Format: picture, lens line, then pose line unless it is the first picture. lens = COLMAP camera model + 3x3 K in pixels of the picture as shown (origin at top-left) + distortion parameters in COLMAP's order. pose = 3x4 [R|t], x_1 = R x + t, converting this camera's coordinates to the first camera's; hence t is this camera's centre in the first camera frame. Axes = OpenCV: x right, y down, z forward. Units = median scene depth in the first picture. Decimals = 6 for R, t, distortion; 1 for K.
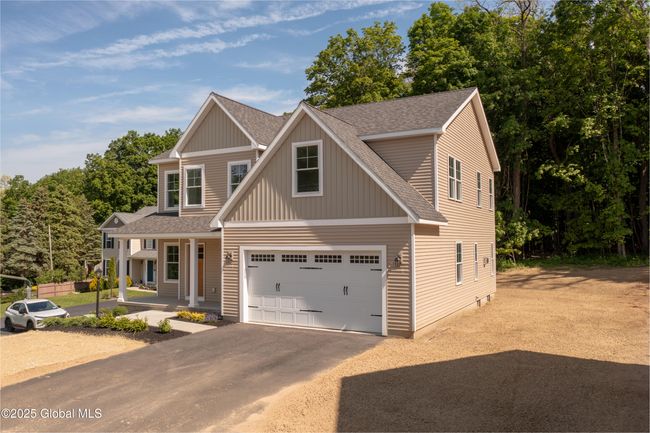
lens RADIAL K [[509.2, 0, 325.0], [0, 509.2, 216.5], [0, 0, 1]] dist [-0.011167, 0.001176]
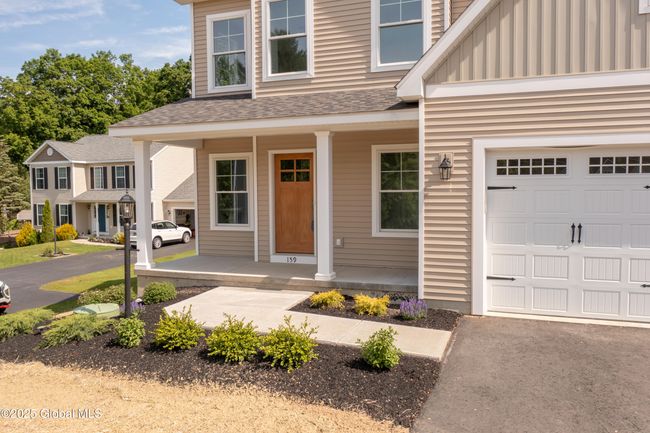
lens RADIAL K [[509.2, 0, 325.0], [0, 509.2, 216.5], [0, 0, 1]] dist [-0.011167, 0.001176]
pose [[0.989626, -0.013084, 0.143072, -0.290835], [-0.001492, 0.994855, 0.101302, 0.065219], [-0.143661, -0.100464, 0.984514, 0.486148]]
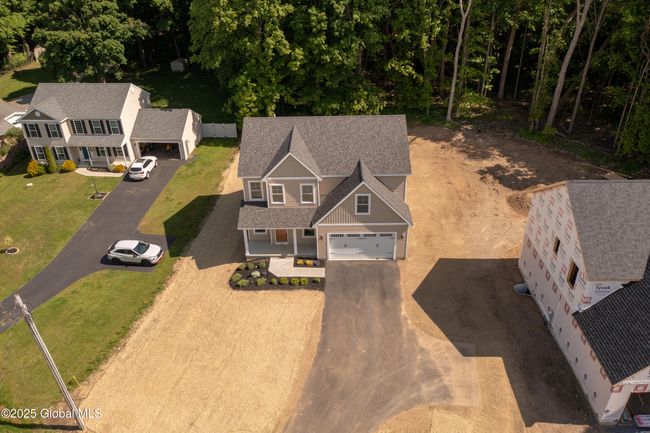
lens RADIAL K [[509.2, 0, 325.0], [0, 509.2, 216.5], [0, 0, 1]] dist [-0.011167, 0.001176]
pose [[0.886491, -0.251585, 0.388379, -0.841009], [-0.003733, 0.835377, 0.549665, -1.008820], [-0.462730, -0.488723, 0.739615, -0.499711]]
